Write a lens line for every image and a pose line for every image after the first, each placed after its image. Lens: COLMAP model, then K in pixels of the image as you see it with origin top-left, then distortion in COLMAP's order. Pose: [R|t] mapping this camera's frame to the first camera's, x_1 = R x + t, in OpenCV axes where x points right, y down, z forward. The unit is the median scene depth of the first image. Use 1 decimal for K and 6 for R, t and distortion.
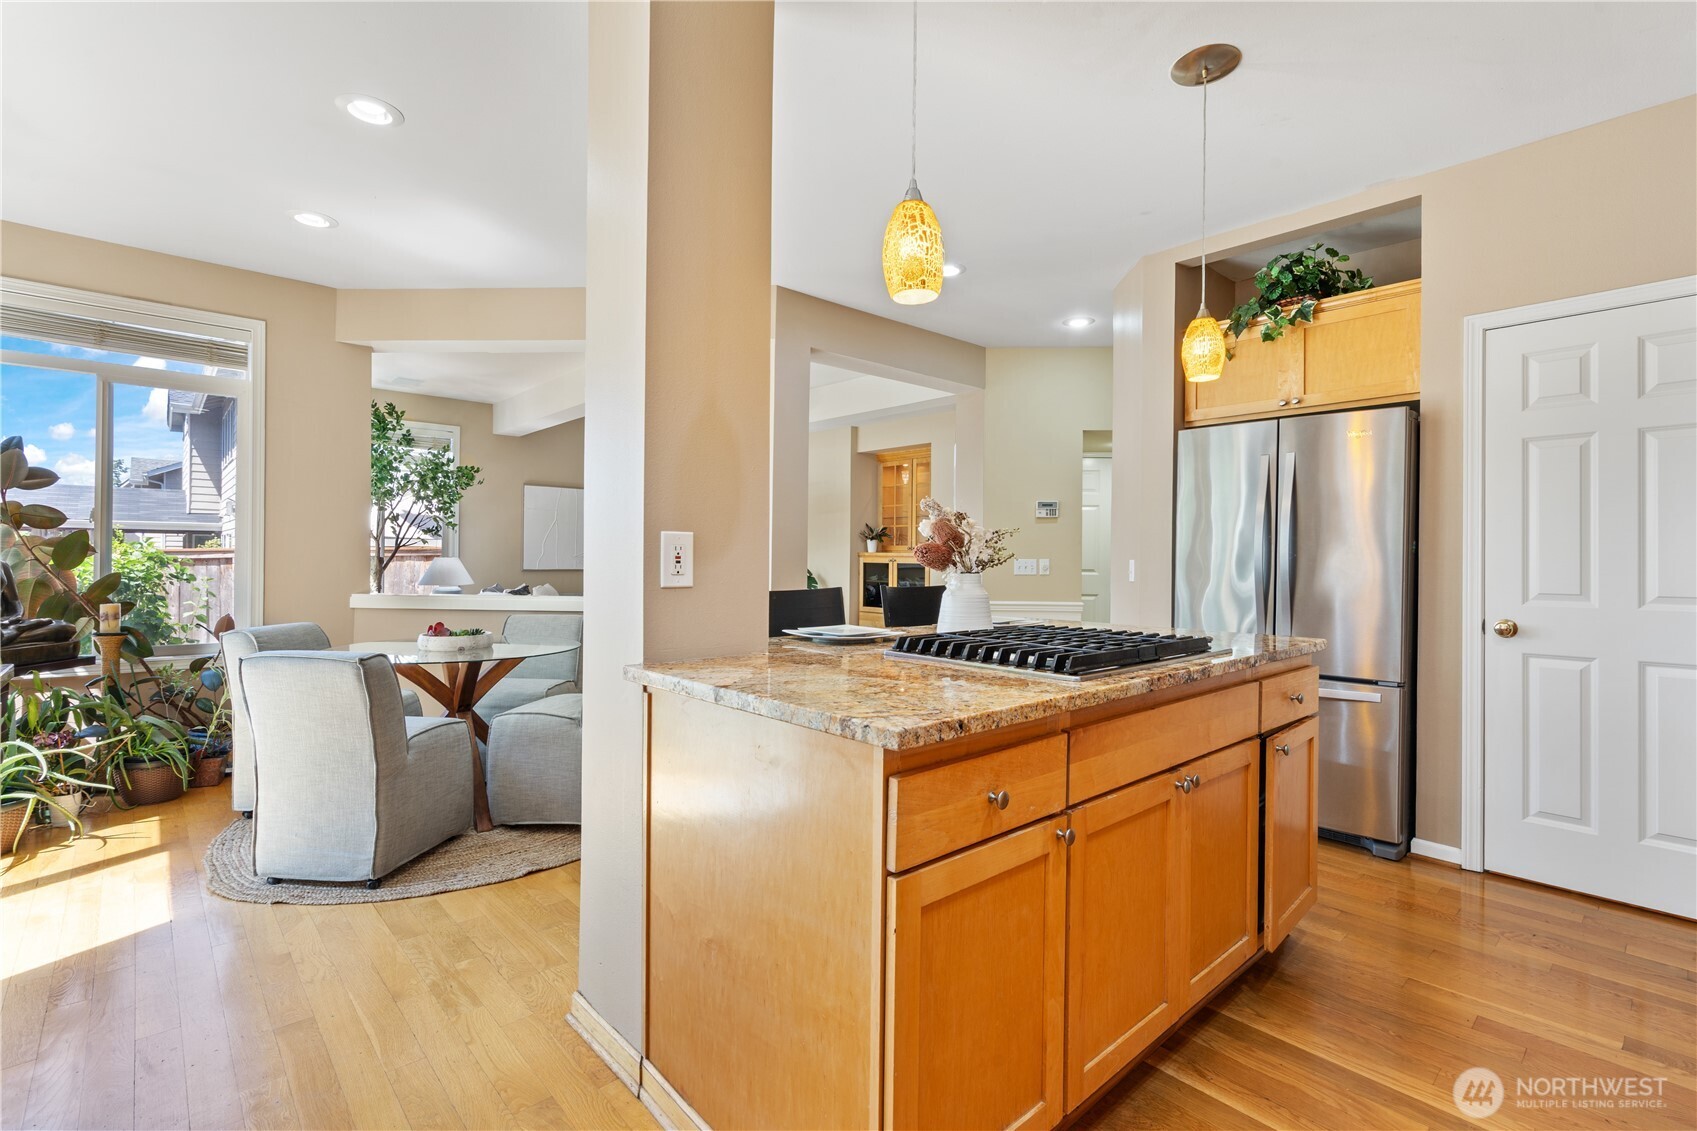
lens RADIAL K [[778.7, 0, 848.4], [0, 778.7, 558.5], [0, 0, 1]] dist [-0.004830, 0.002797]
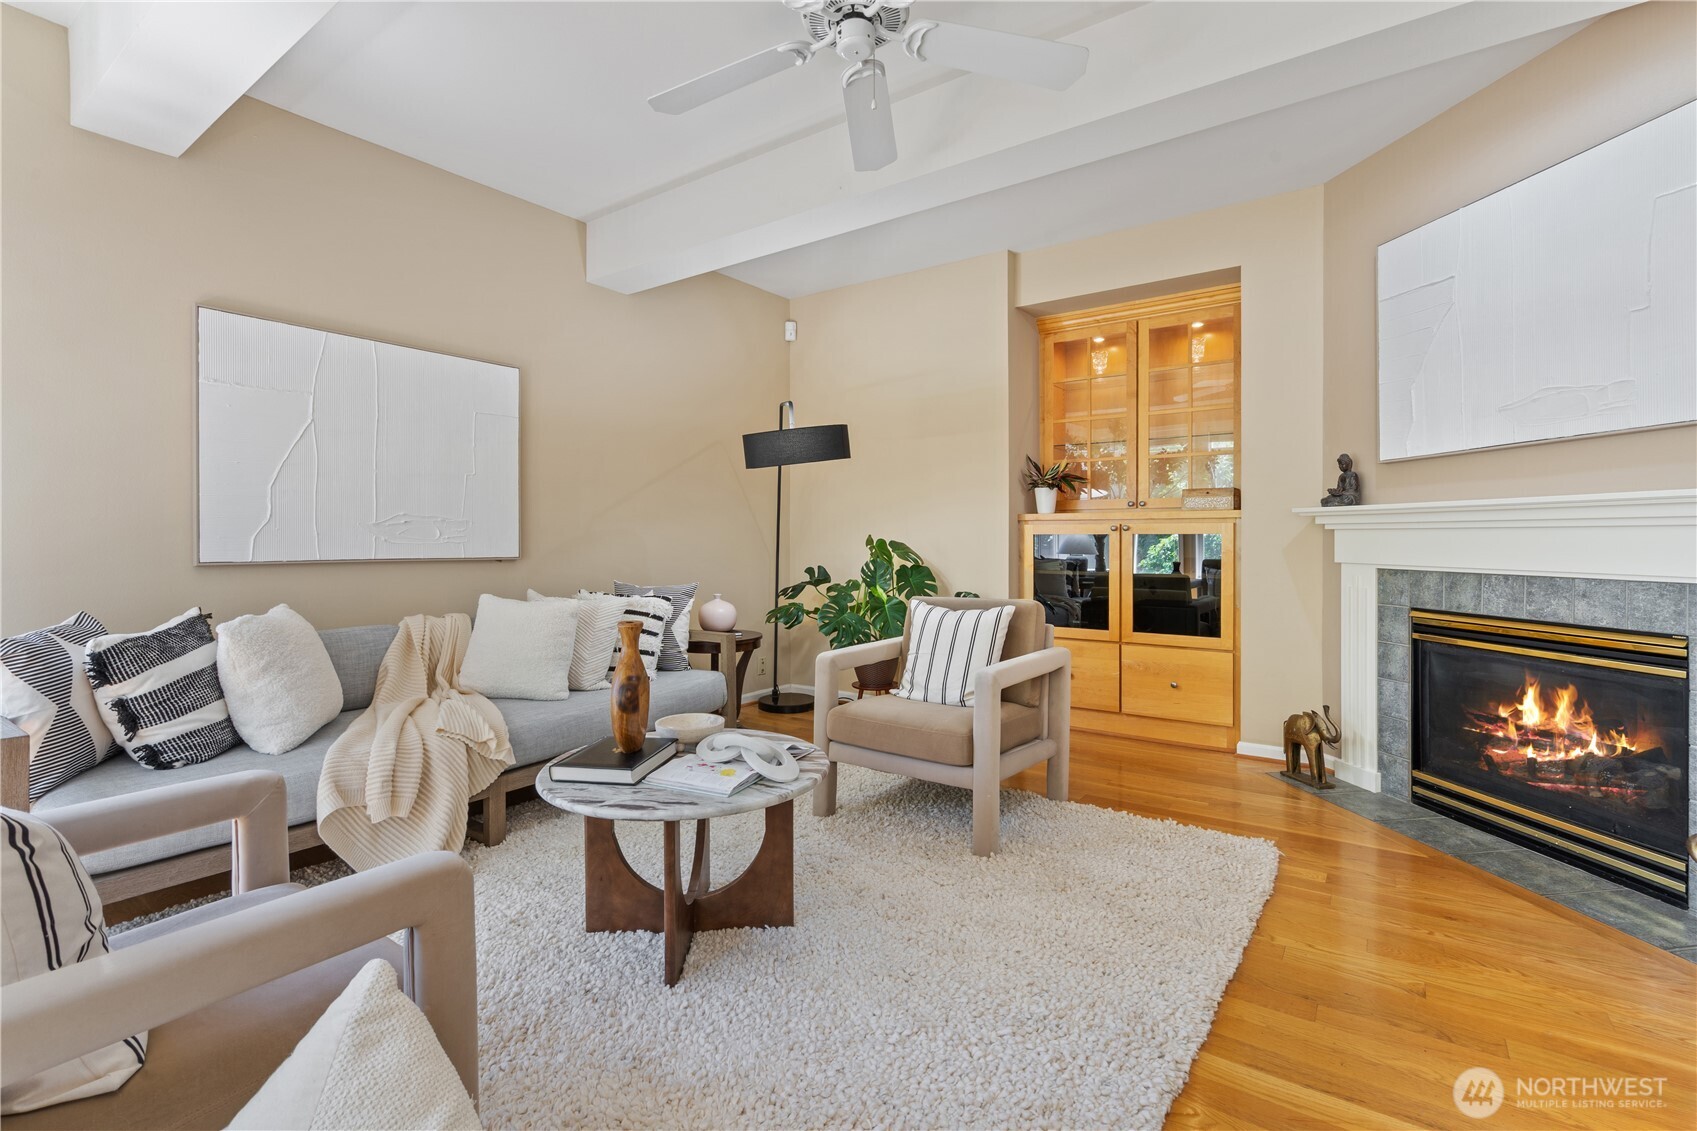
lens RADIAL K [[778.7, 0, 853.5], [0, 778.7, 541.2], [0, 0, 1]] dist [-0.004830, 0.002797]
pose [[0.975877, -0.011899, 0.217995, -0.468663], [0.011252, 0.999928, 0.004212, 0.014542], [-0.218029, -0.001657, 0.975941, 1.329424]]
